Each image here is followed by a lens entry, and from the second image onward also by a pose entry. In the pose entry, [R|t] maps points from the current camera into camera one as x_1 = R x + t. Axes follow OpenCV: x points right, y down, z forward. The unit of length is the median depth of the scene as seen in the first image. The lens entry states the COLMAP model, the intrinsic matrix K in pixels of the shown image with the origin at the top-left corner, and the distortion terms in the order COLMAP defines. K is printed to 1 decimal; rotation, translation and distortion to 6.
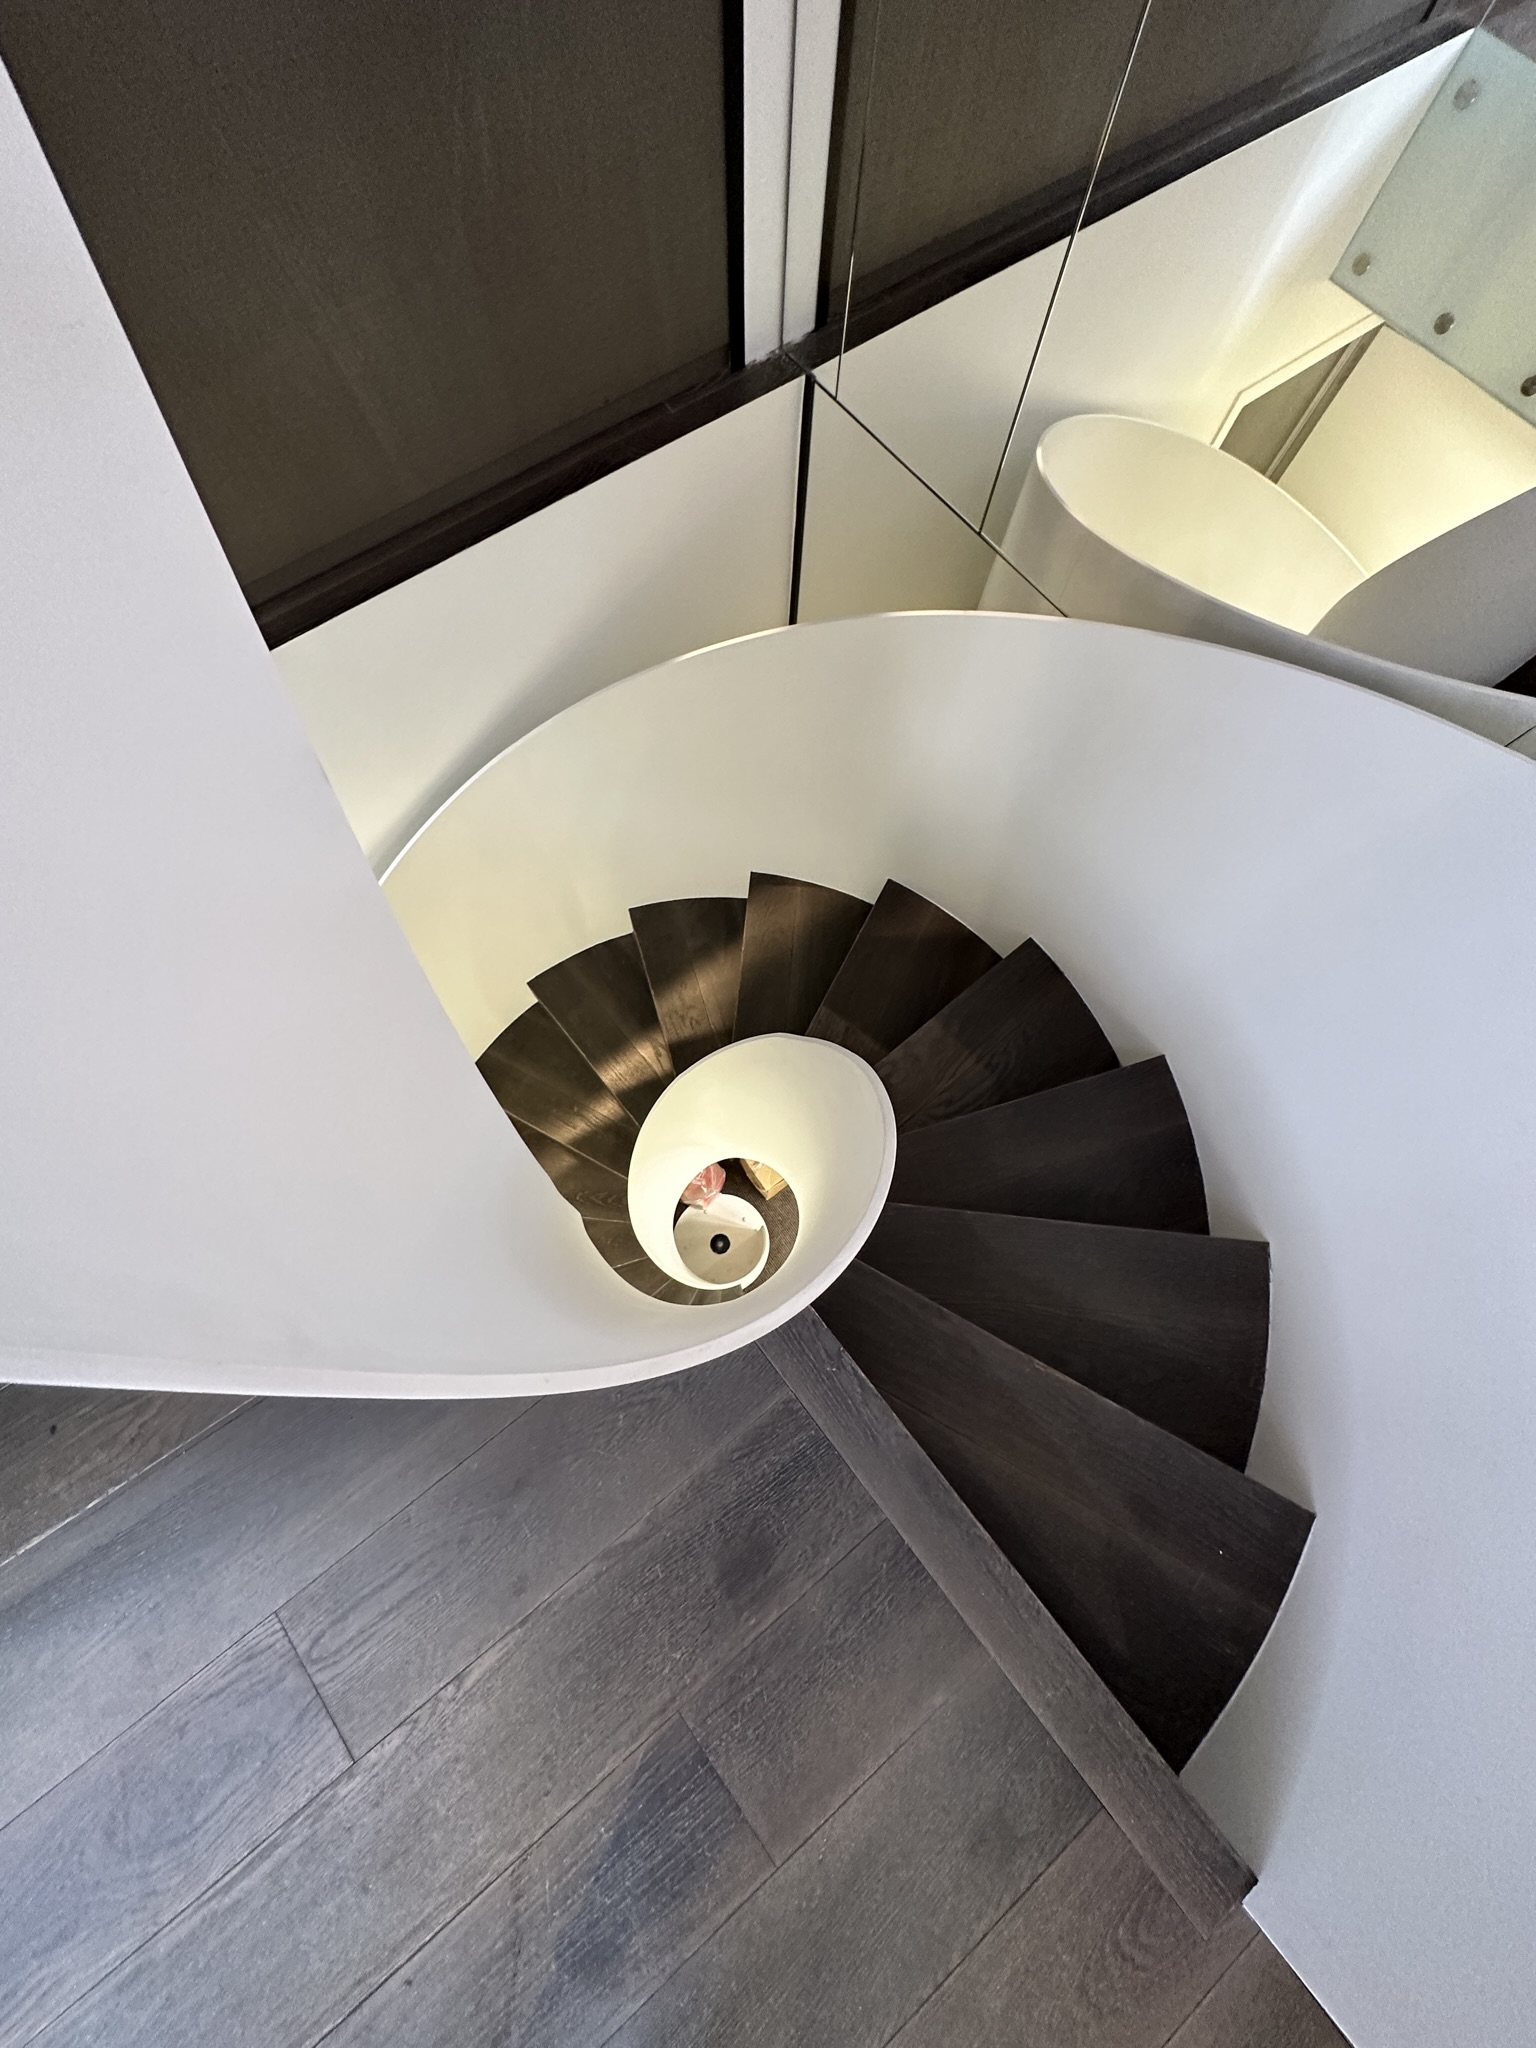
lens RADIAL K [[818.6, 0, 768.4], [0, 818.6, 1025.5], [0, 0, 1]] dist [-0.001023, -0.000086]
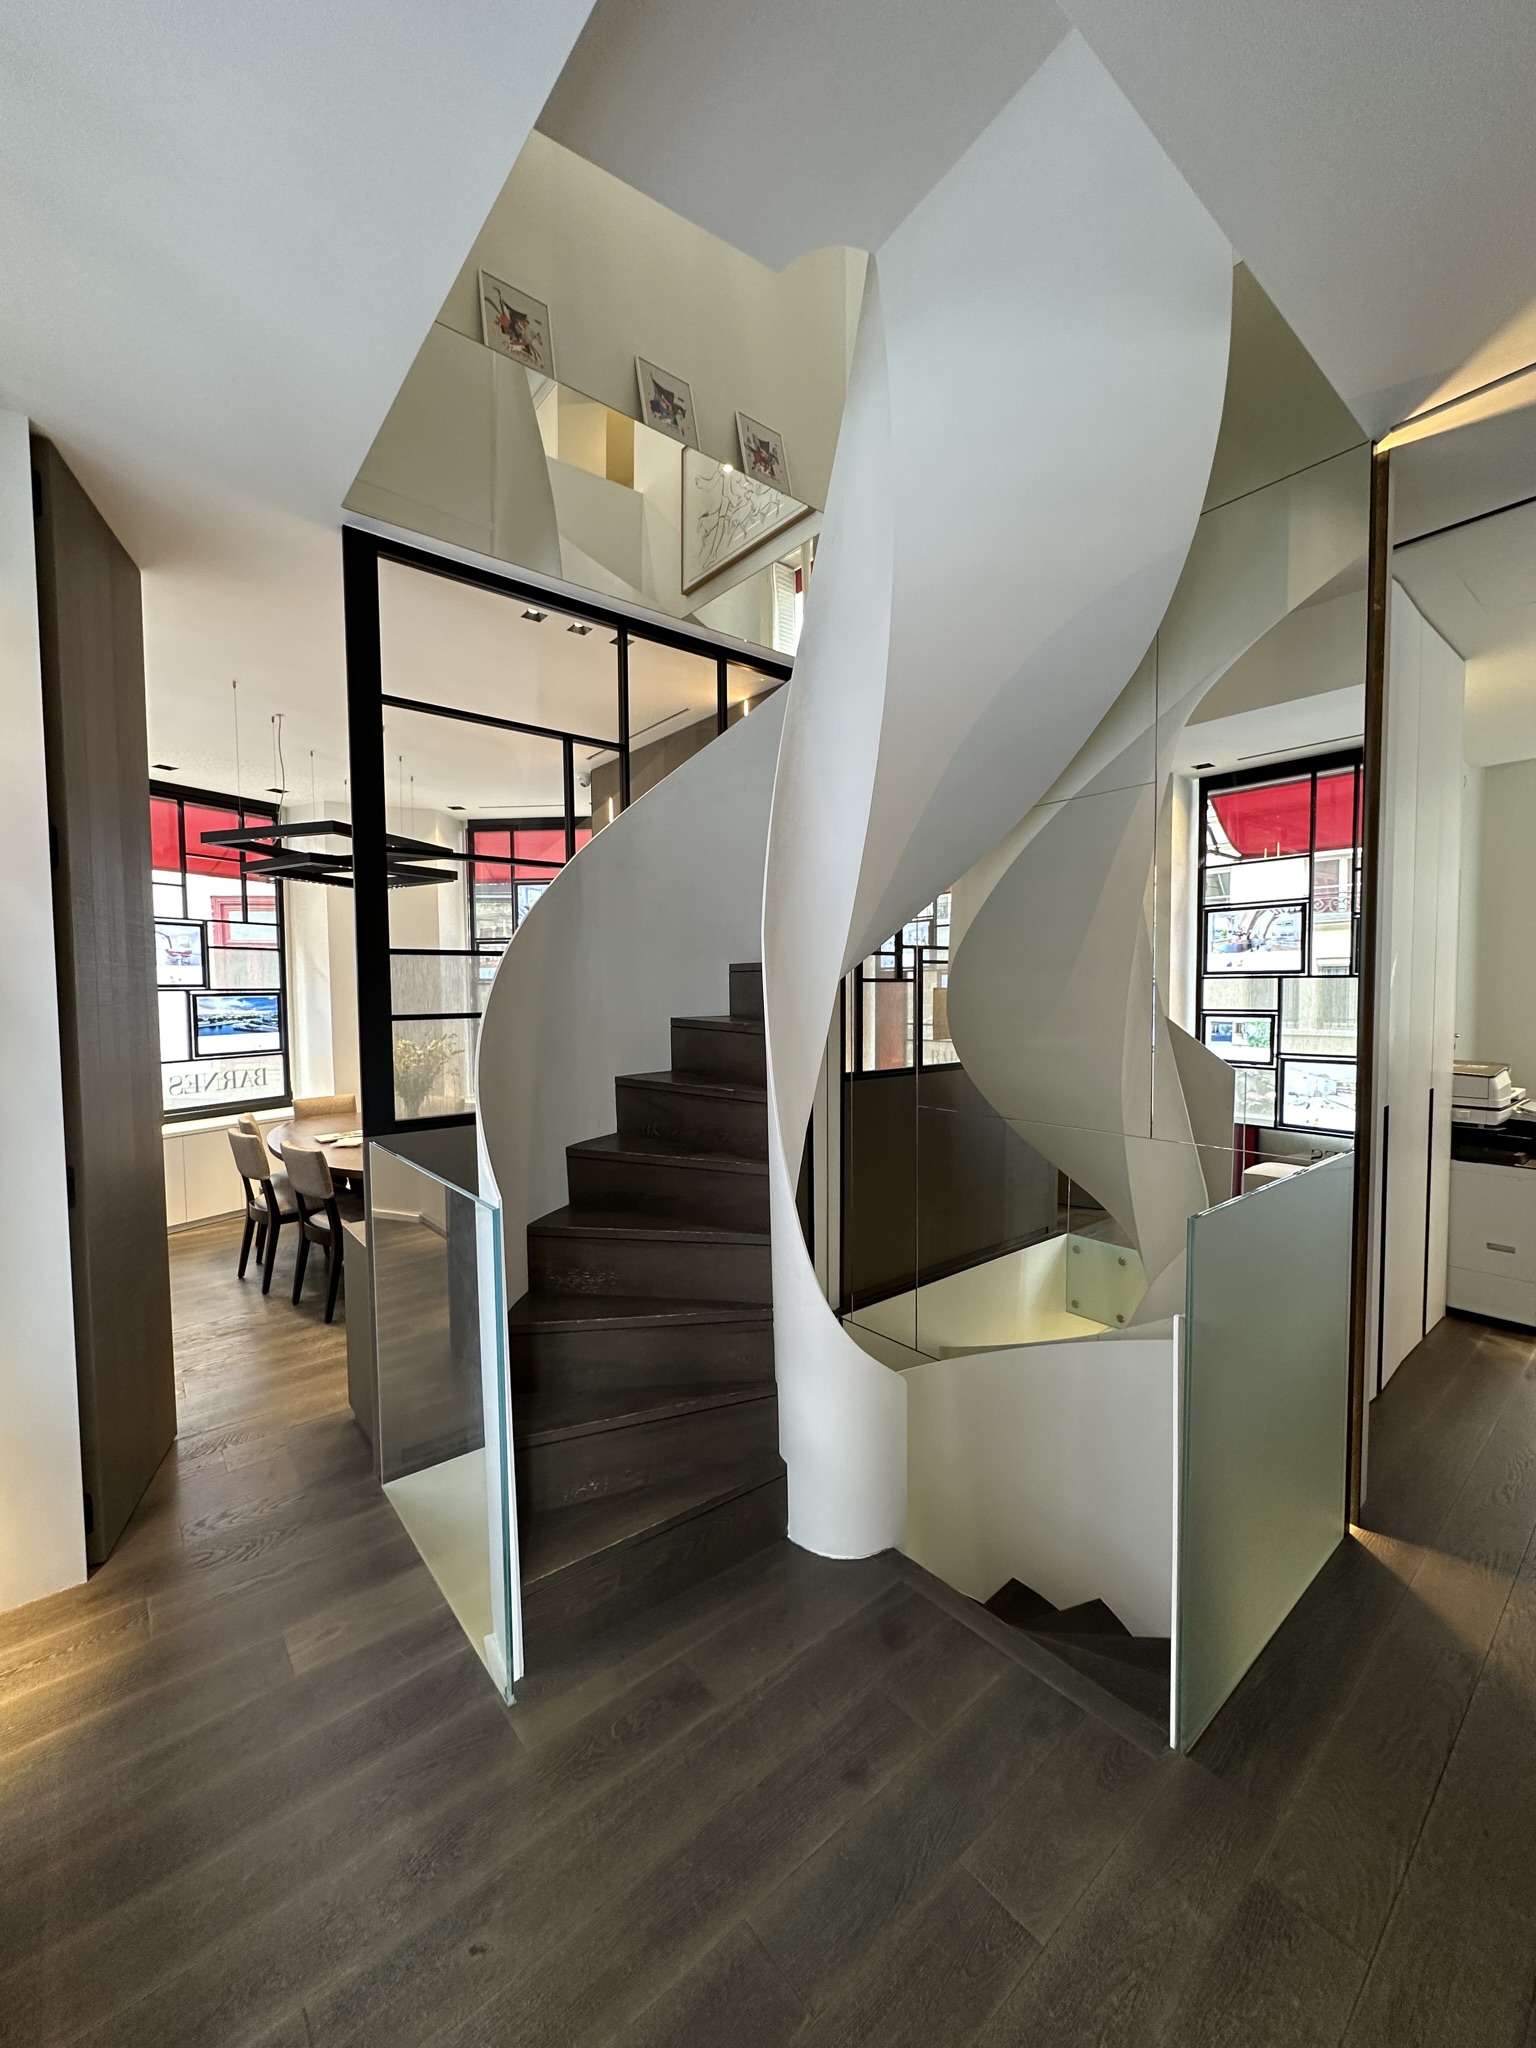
lens RADIAL K [[818.6, 0, 769.3], [0, 818.6, 1026.5], [0, 0, 1]] dist [-0.001023, -0.000086]
pose [[0.998486, -0.044588, 0.032217, -0.346891], [0.045723, 0.347075, -0.936722, 2.073911], [0.030585, 0.936777, 0.348588, -1.234310]]
